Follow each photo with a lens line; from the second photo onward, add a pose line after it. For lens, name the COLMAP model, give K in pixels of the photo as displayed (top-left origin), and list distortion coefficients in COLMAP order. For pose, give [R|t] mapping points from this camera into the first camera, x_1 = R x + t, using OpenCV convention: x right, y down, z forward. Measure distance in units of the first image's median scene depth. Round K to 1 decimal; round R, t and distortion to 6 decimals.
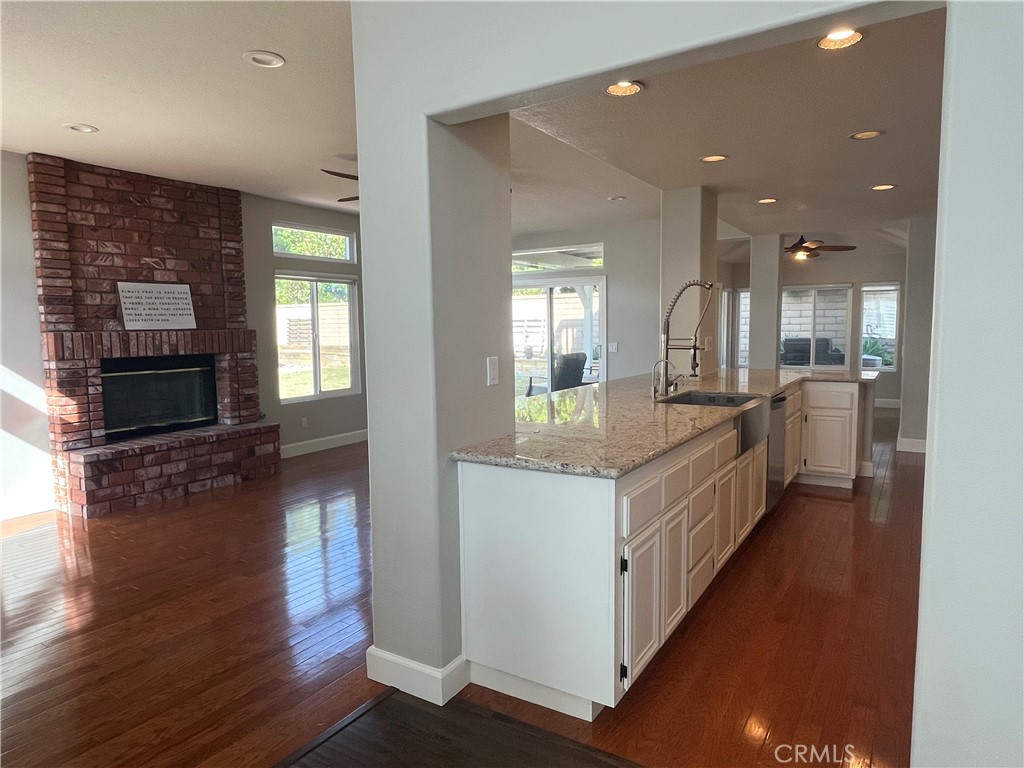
lens RADIAL K [[630.5, 0, 516.1], [0, 630.5, 380.6], [0, 0, 1]] dist [0.005725, -0.006653]
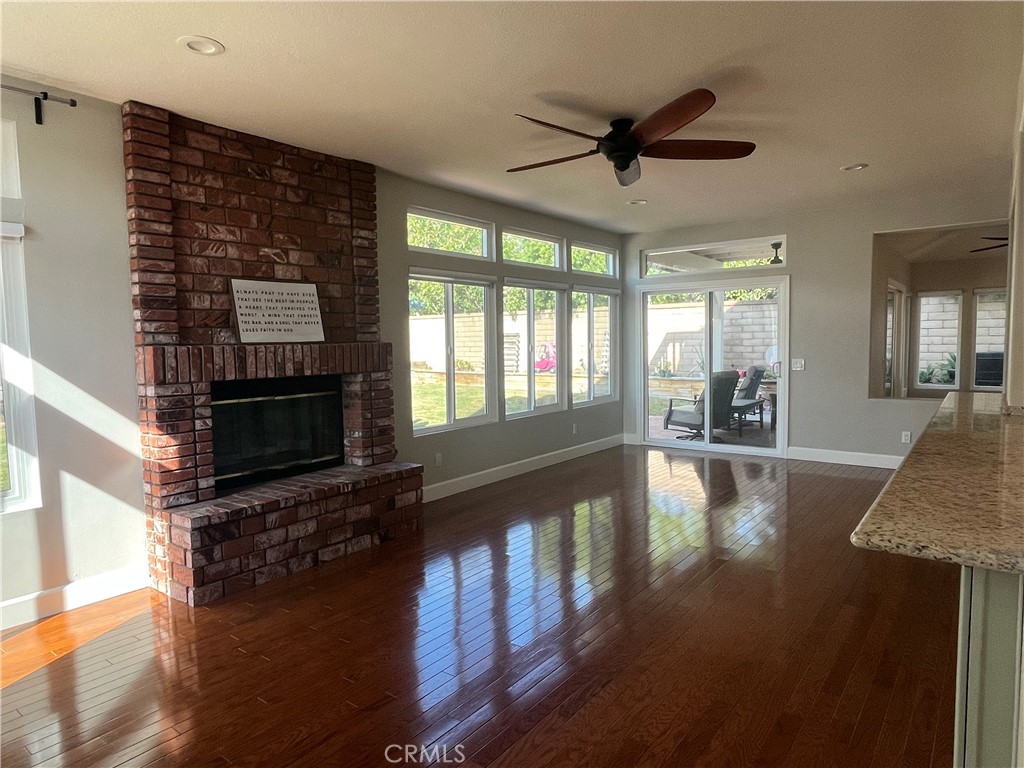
lens RADIAL K [[630.5, 0, 512.6], [0, 630.5, 382.2], [0, 0, 1]] dist [0.005725, -0.006653]
pose [[0.996955, 0.002083, -0.077954, -0.230335], [-0.003743, 0.999769, -0.021149, -0.018373], [0.077892, 0.021377, 0.996733, 0.270548]]
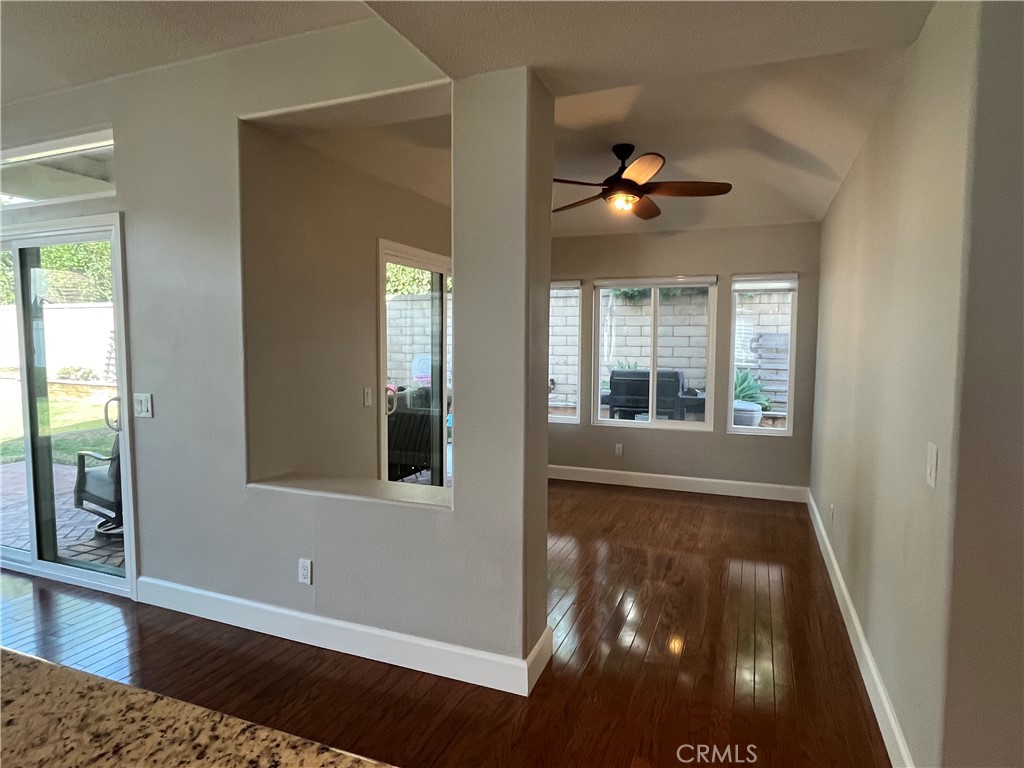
lens RADIAL K [[598.0, 0, 513.8], [0, 598.0, 390.0], [0, 0, 1]] dist [0.021894, 0.000302]
pose [[0.982655, 0.000020, 0.185444, 0.475877], [0.001052, 0.999983, -0.005679, -0.093590], [-0.185441, 0.005776, 0.982638, 0.947541]]
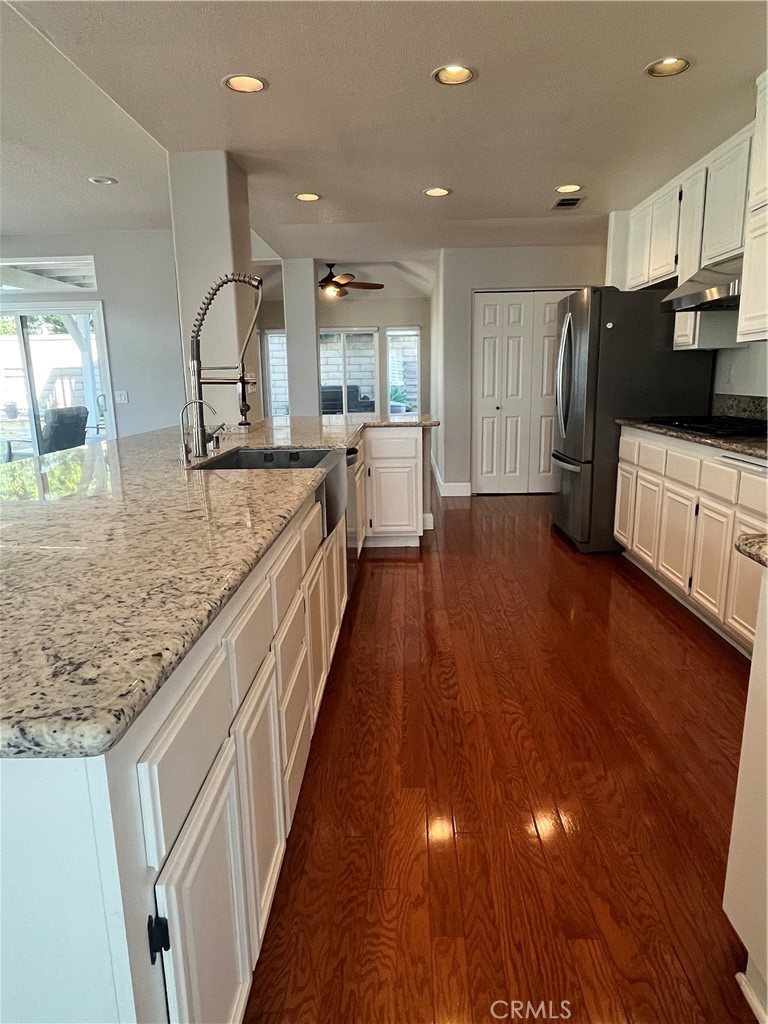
lens RADIAL K [[630.5, 0, 393.5], [0, 630.5, 513.3], [0, 0, 1]] dist [0.005725, -0.006653]
pose [[0.855298, -0.111420, 0.506014, 0.047894], [0.049642, 0.989734, 0.134022, 0.002605], [-0.515752, -0.089510, 0.852049, 0.236566]]
